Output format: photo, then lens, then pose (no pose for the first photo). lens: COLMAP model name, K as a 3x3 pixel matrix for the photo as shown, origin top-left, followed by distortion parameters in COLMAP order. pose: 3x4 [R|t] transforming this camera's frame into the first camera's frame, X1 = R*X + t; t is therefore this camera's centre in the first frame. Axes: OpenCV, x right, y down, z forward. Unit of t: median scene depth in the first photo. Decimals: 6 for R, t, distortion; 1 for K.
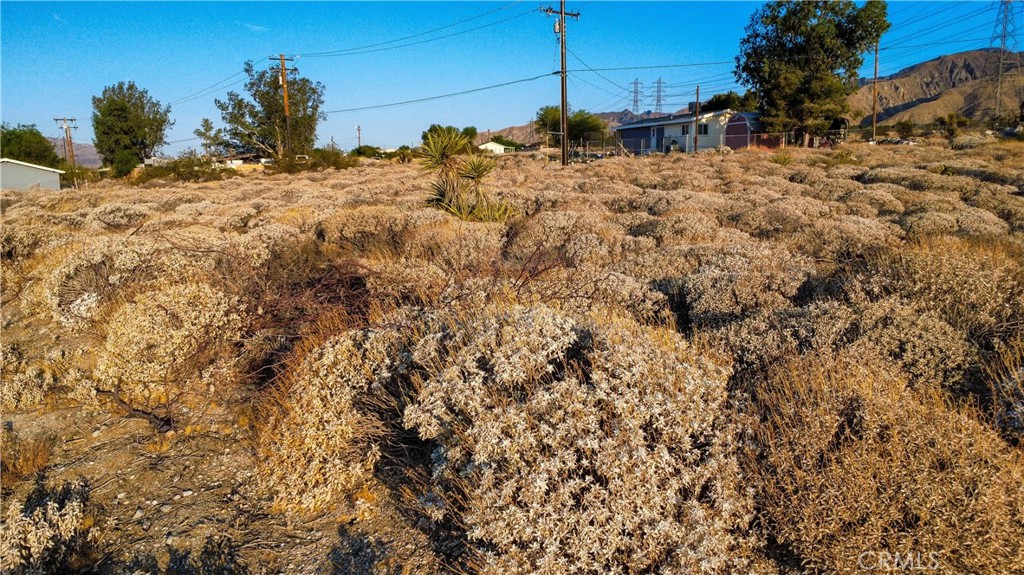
lens RADIAL K [[774.6, 0, 515.7], [0, 774.6, 286.7], [0, 0, 1]] dist [0.007801, -0.011555]
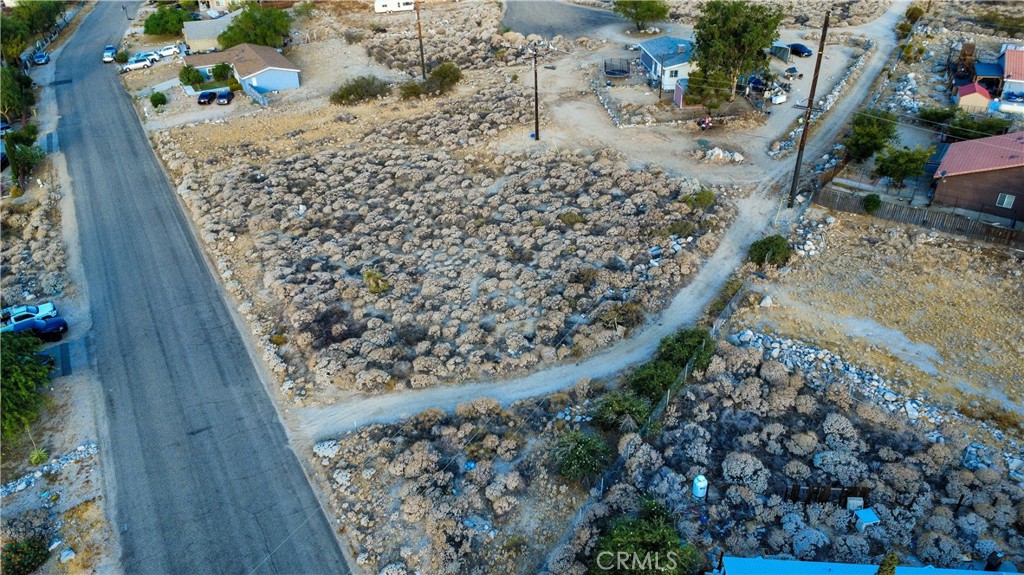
lens RADIAL K [[774.6, 0, 515.4], [0, 774.6, 287.4], [0, 0, 1]] dist [0.007801, -0.011555]
pose [[0.956216, 0.149662, -0.251501, 0.204770], [-0.041174, 0.919603, 0.390686, -0.209479], [0.289752, -0.363224, 0.885501, -0.302504]]
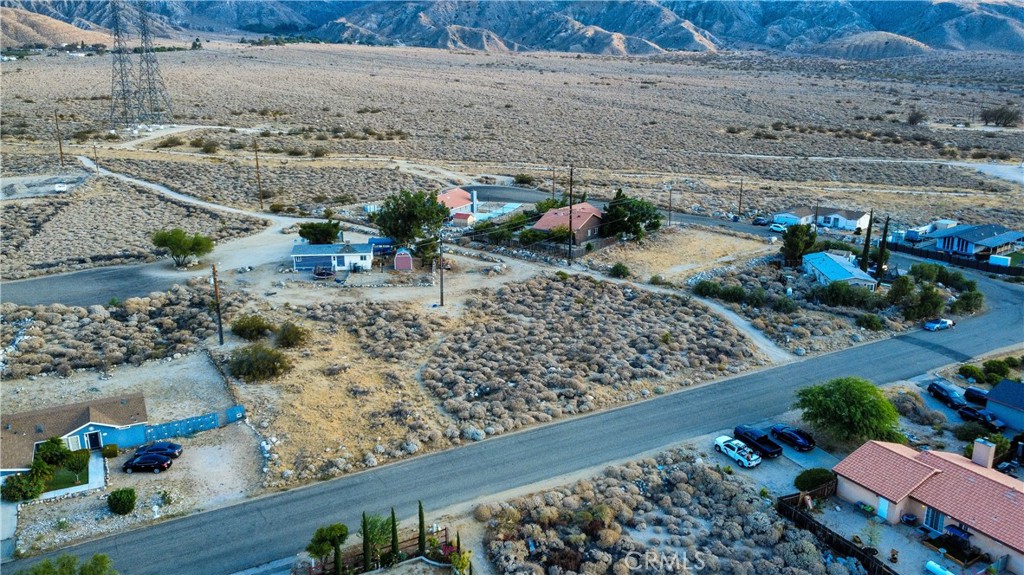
lens RADIAL K [[774.6, 0, 516.1], [0, 774.6, 289.1], [0, 0, 1]] dist [0.007801, -0.011555]
pose [[0.305462, -0.246809, 0.919662, -0.800835], [0.136917, 0.967172, 0.214083, -0.263944], [-0.942309, 0.060523, 0.329227, -0.009805]]
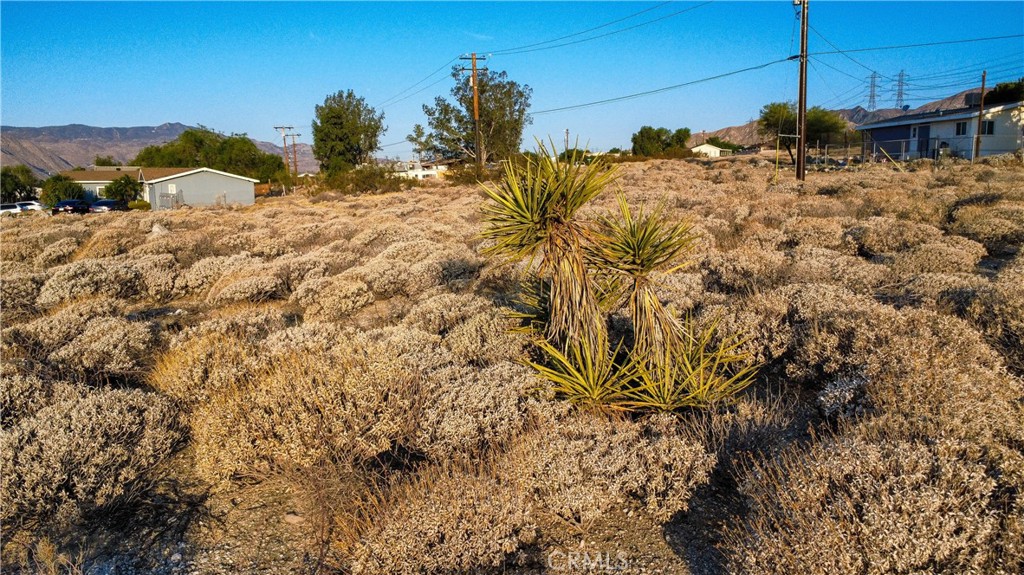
lens RADIAL K [[774.6, 0, 515.9], [0, 774.6, 287.5], [0, 0, 1]] dist [0.007801, -0.011555]
pose [[0.964142, 0.038497, -0.262579, -0.000851], [-0.038902, 0.999236, 0.003659, -0.015127], [0.262519, 0.006687, 0.964904, 0.070328]]
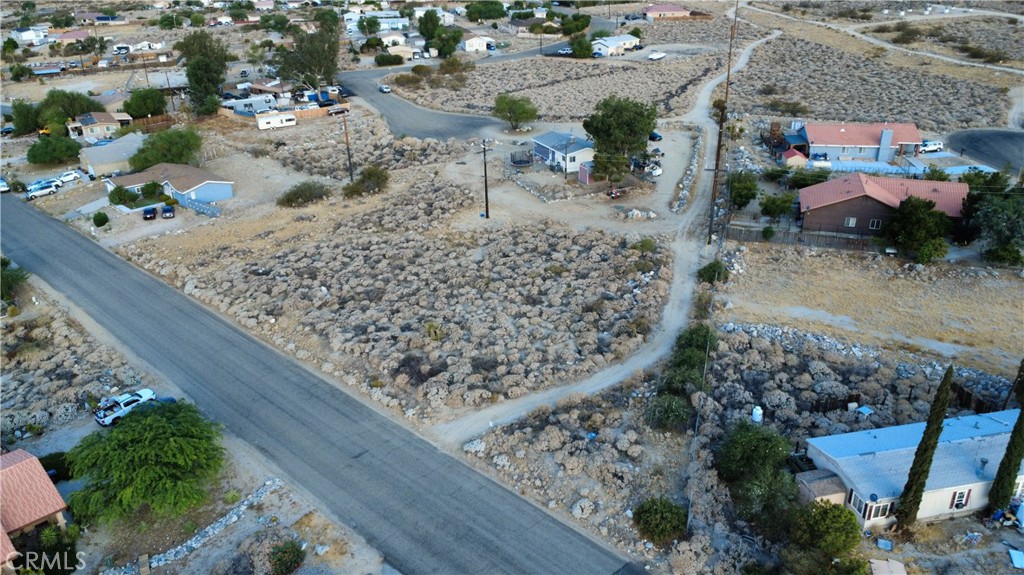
lens RADIAL K [[774.6, 0, 515.2], [0, 774.6, 287.0], [0, 0, 1]] dist [0.007801, -0.011555]
pose [[0.999994, 0.002218, -0.002527, 0.057686], [-0.001481, 0.965281, 0.261211, -0.207328], [0.003018, -0.261206, 0.965278, -0.464979]]
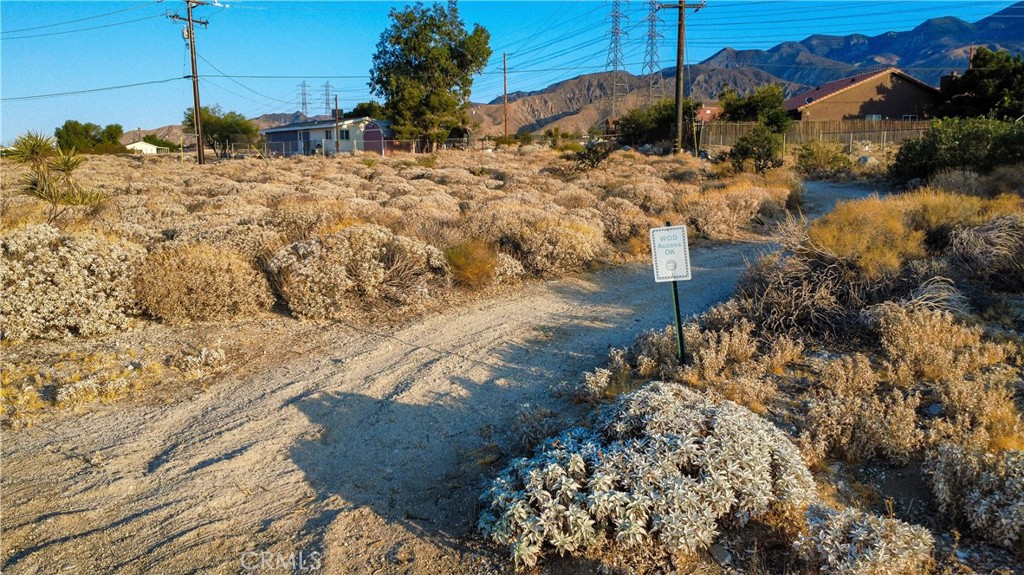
lens RADIAL K [[774.6, 0, 515.6], [0, 774.6, 287.0], [0, 0, 1]] dist [0.007801, -0.011555]
pose [[0.918575, -0.050242, 0.392041, 0.013036], [0.052035, 0.998627, 0.006058, 0.008645], [-0.391807, 0.014836, 0.919928, -0.048494]]
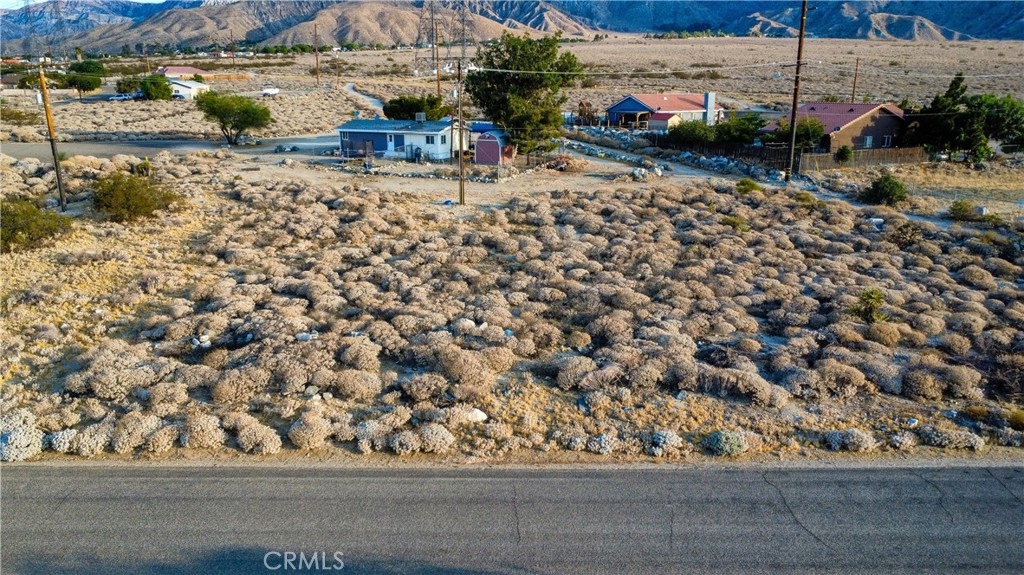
lens RADIAL K [[774.6, 0, 515.6], [0, 774.6, 287.7], [0, 0, 1]] dist [0.007801, -0.011555]
pose [[0.730671, -0.166927, 0.662008, -0.284665], [0.091322, 0.984832, 0.147533, -0.074491], [-0.676594, -0.047342, 0.734832, -0.004156]]
